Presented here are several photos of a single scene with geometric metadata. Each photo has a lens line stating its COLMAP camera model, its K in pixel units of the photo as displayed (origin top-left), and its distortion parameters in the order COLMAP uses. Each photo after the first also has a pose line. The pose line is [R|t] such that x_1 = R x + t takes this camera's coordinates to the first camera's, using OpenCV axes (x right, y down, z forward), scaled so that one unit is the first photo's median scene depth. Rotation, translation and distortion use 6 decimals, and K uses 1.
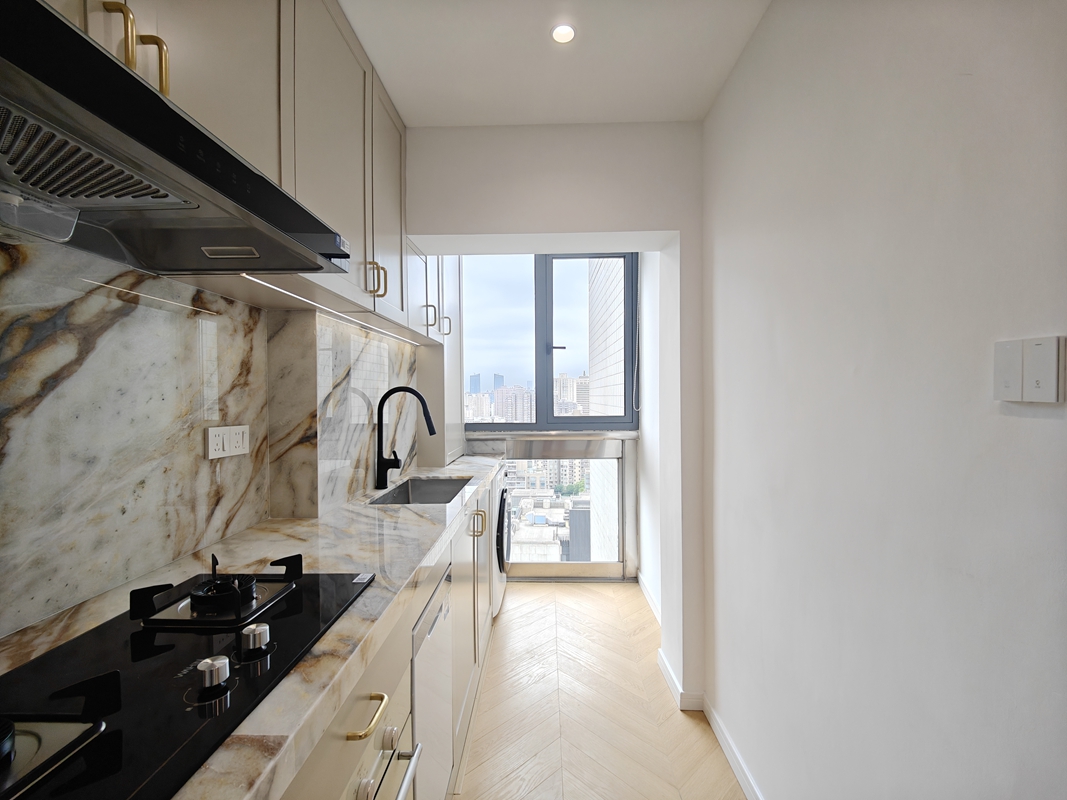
lens RADIAL K [[462.9, 0, 535.9], [0, 462.9, 401.3], [0, 0, 1]] dist [-0.001266, -0.003139]
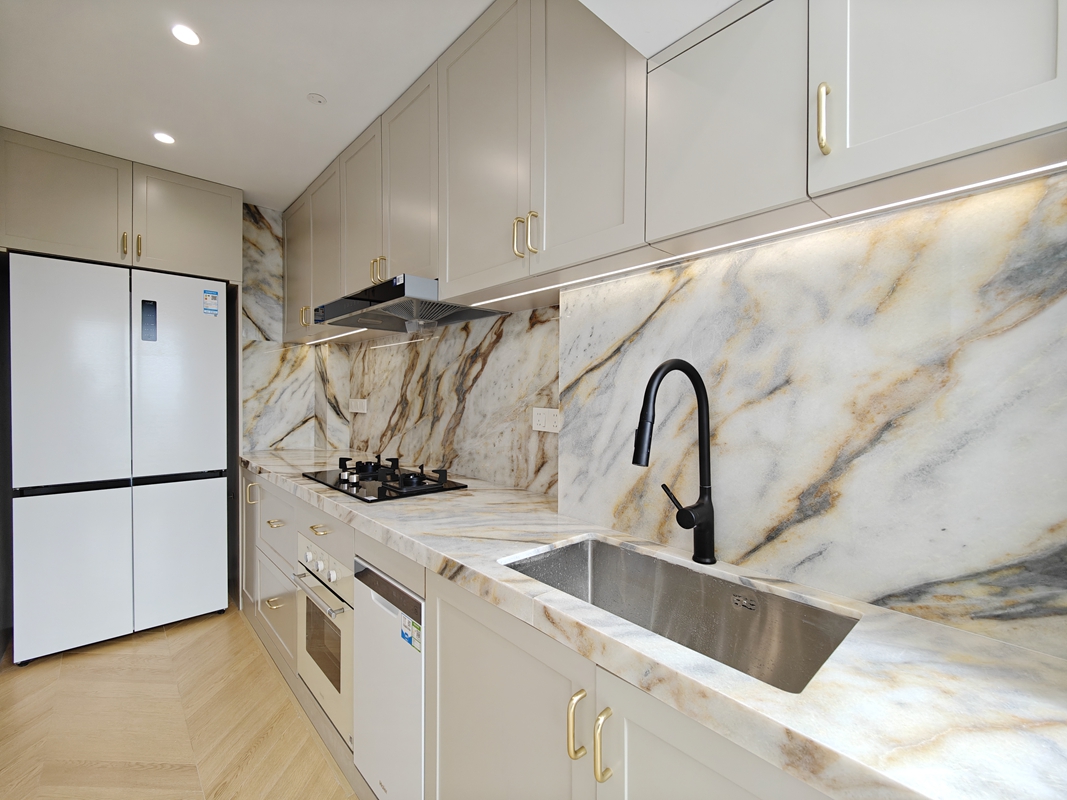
lens RADIAL K [[462.9, 0, 533.8], [0, 462.9, 393.7], [0, 0, 1]] dist [-0.001266, -0.003139]
pose [[-0.720838, 0.007449, -0.693063, 0.307772], [-0.004945, 0.999862, 0.015890, -0.006743], [0.693086, 0.014881, -0.720701, 2.385640]]
